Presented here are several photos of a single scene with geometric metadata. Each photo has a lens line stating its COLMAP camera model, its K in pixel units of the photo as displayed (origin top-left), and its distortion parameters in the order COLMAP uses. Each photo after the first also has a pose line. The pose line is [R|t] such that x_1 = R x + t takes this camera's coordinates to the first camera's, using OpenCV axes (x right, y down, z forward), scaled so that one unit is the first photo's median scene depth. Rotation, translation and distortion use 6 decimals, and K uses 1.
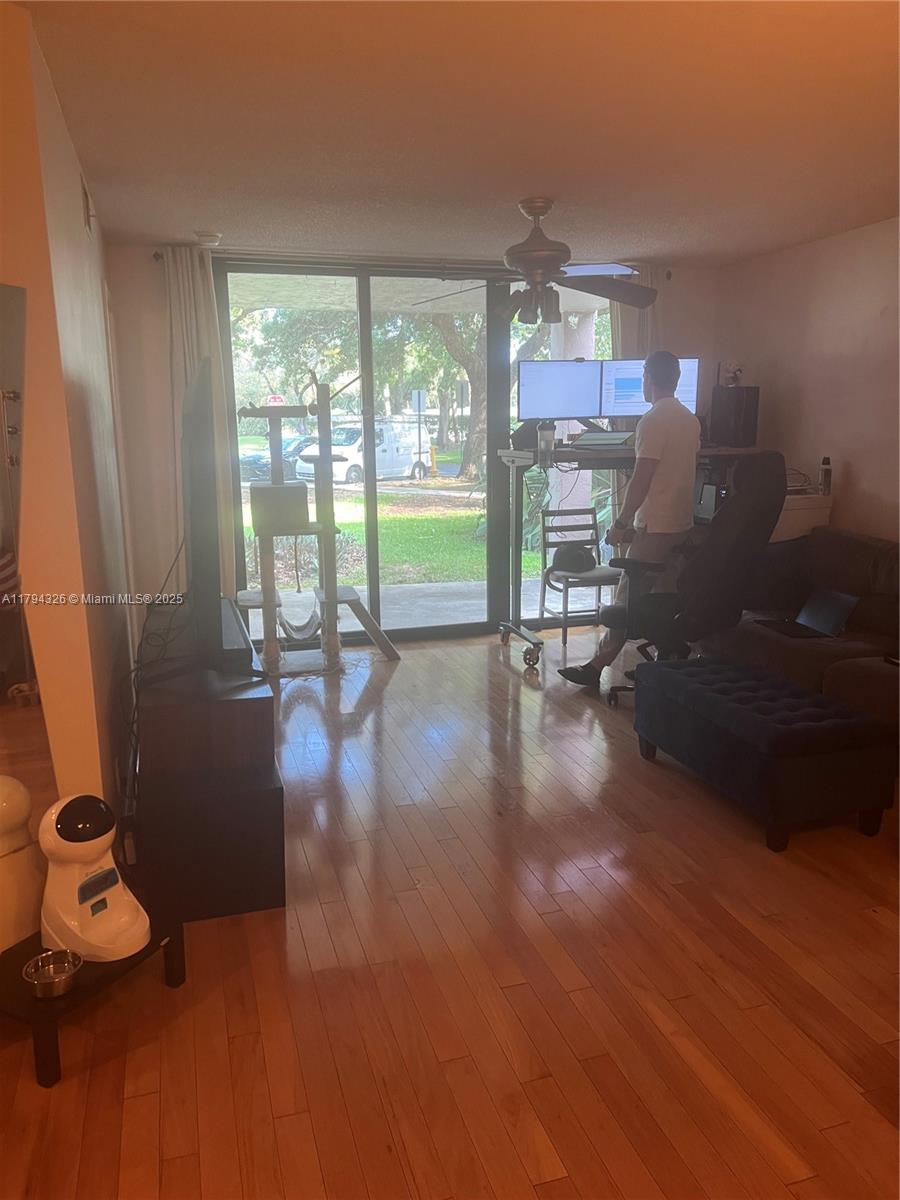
lens RADIAL K [[914.4, 0, 454.5], [0, 914.4, 610.2], [0, 0, 1]] dist [0.034941, -0.007779]
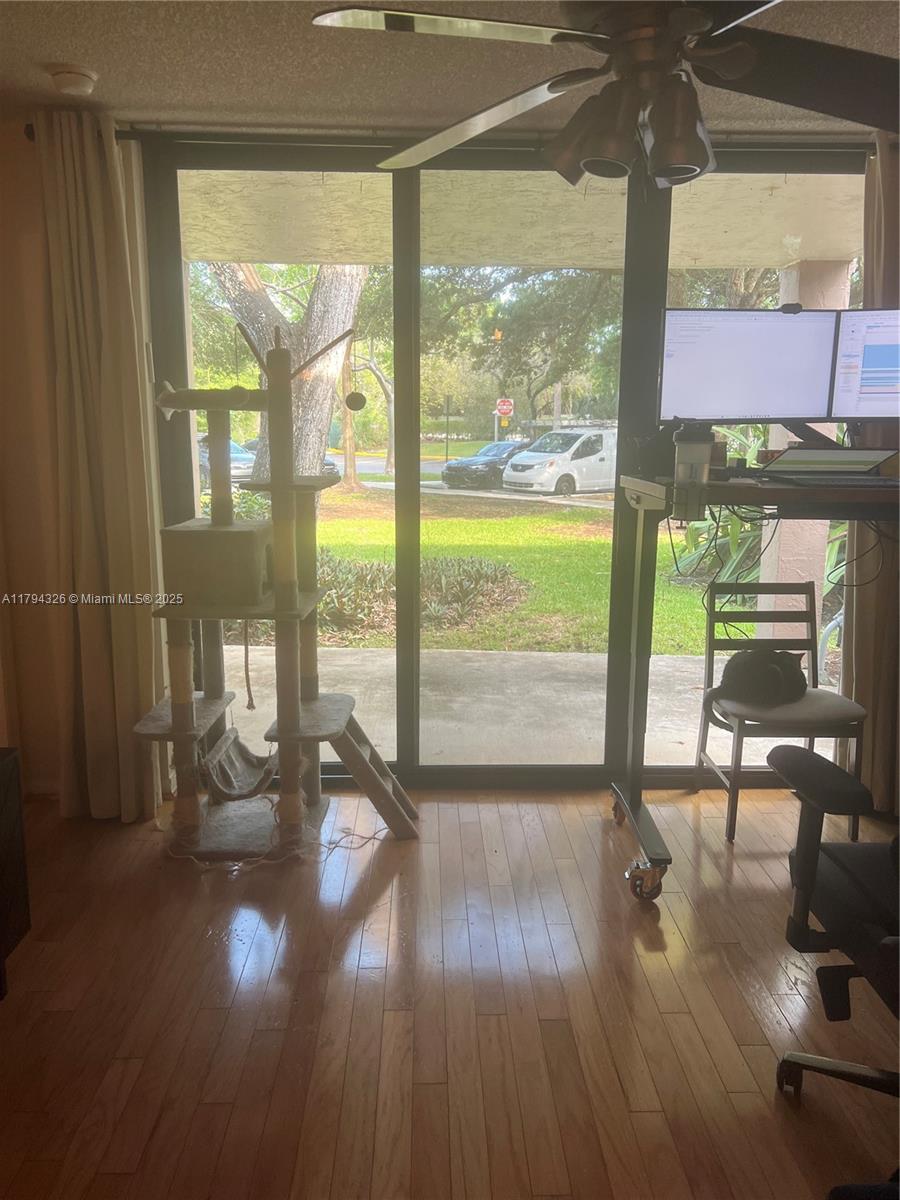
lens RADIAL K [[914.4, 0, 446.6], [0, 914.4, 594.6], [0, 0, 1]] dist [0.034941, -0.007779]
pose [[0.962721, 0.068227, -0.261752, 0.024827], [-0.073928, 0.997192, -0.011985, -0.023584], [0.260199, 0.030889, 0.965061, 0.116941]]
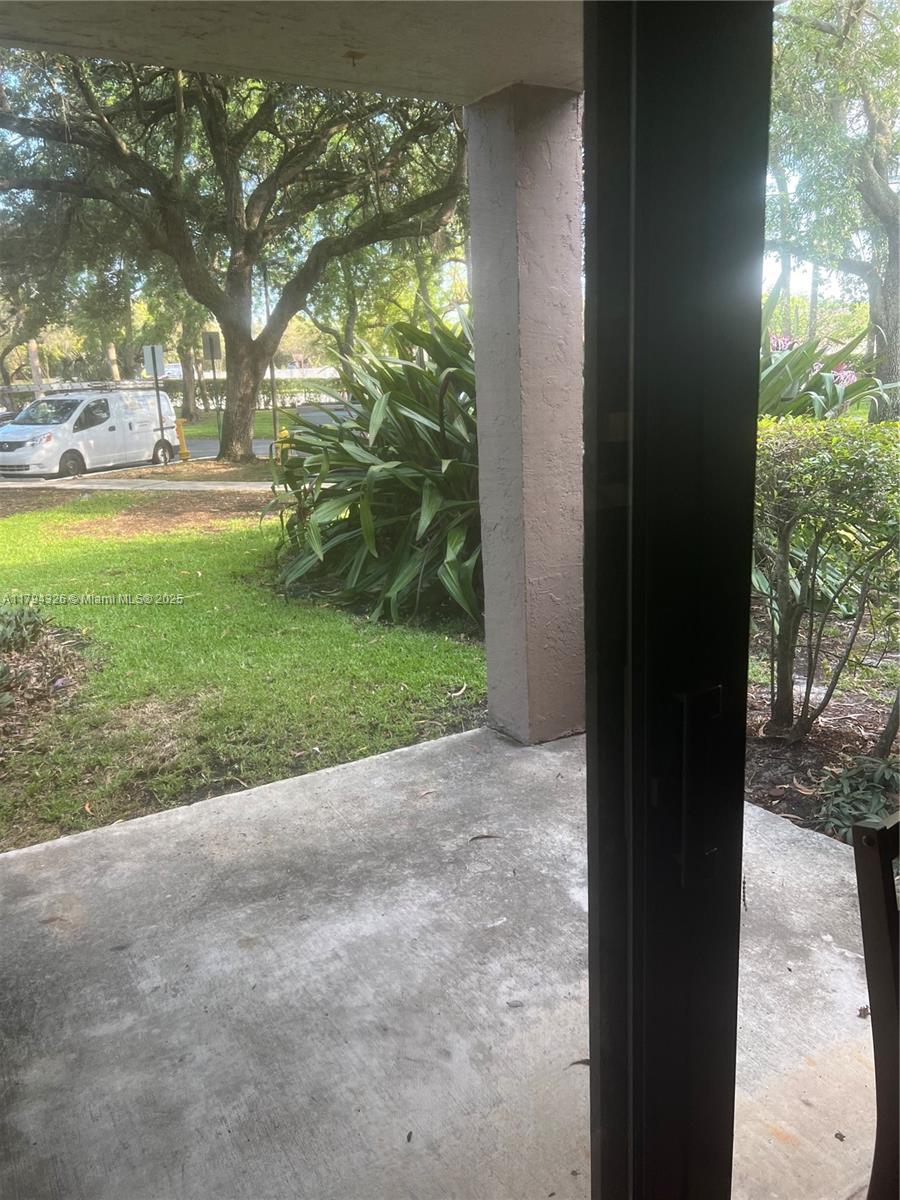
lens RADIAL K [[914.4, 0, 447.5], [0, 914.4, 590.2], [0, 0, 1]] dist [0.034941, -0.007779]
pose [[0.965716, -0.090140, 0.243448, -0.007935], [0.085395, 0.995896, 0.029996, -0.048689], [-0.245153, -0.008178, 0.969450, 0.237894]]
